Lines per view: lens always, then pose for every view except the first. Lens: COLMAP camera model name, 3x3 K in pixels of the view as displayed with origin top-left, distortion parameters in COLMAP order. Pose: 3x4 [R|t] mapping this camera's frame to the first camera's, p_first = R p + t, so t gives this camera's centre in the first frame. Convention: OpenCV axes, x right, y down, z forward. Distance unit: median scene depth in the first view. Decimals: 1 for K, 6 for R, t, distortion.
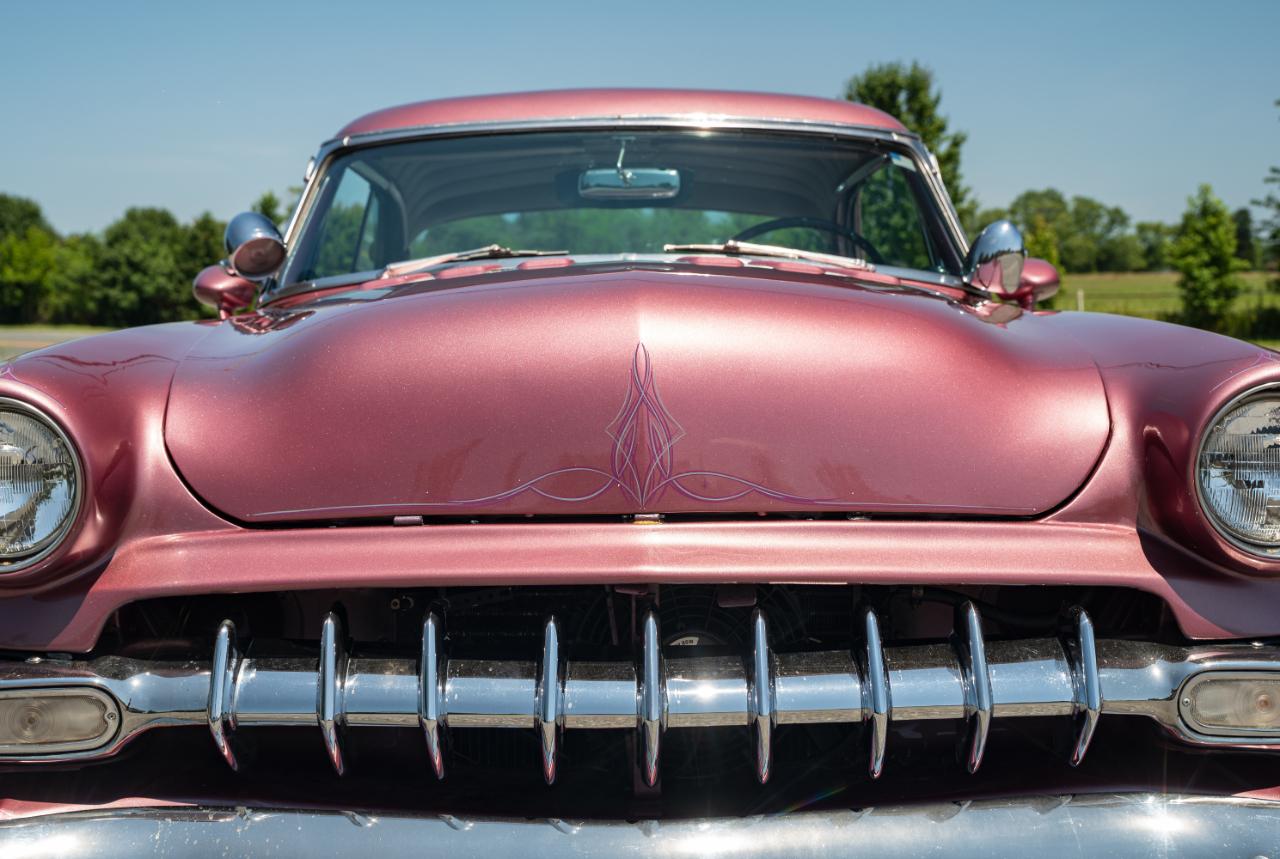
lens RADIAL K [[2367.4, 0, 640.0], [0, 2367.4, 429.5], [0, 0, 1]] dist [-0.012377, -0.081533]
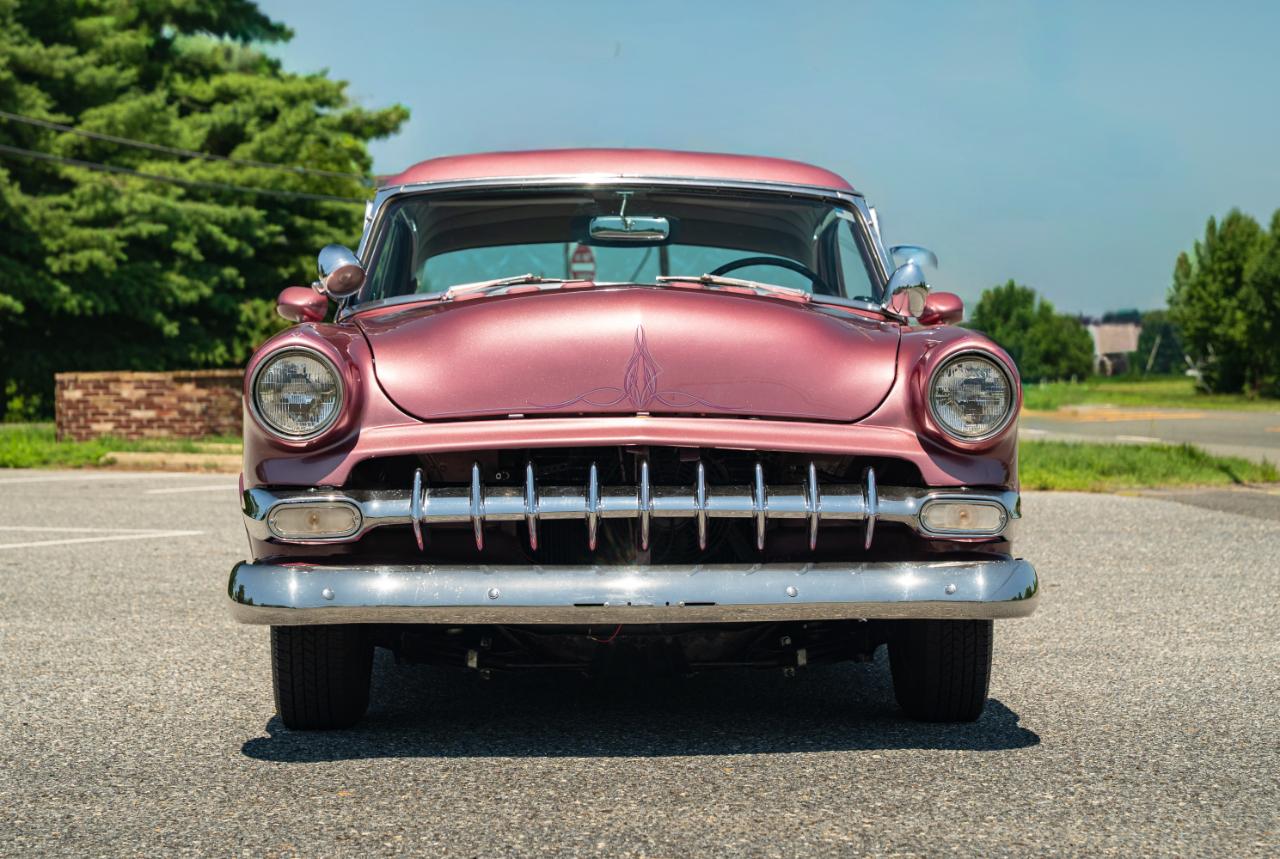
lens RADIAL K [[5788.2, 0, 640.0], [0, 5788.2, 429.5], [0, 0, 1]] dist [0.241906, 1.042916]
pose [[0.999796, 0.018358, 0.008393, -0.037382], [-0.017872, 0.998342, -0.054710, 0.288725], [-0.009383, 0.054549, 0.998467, -3.479246]]
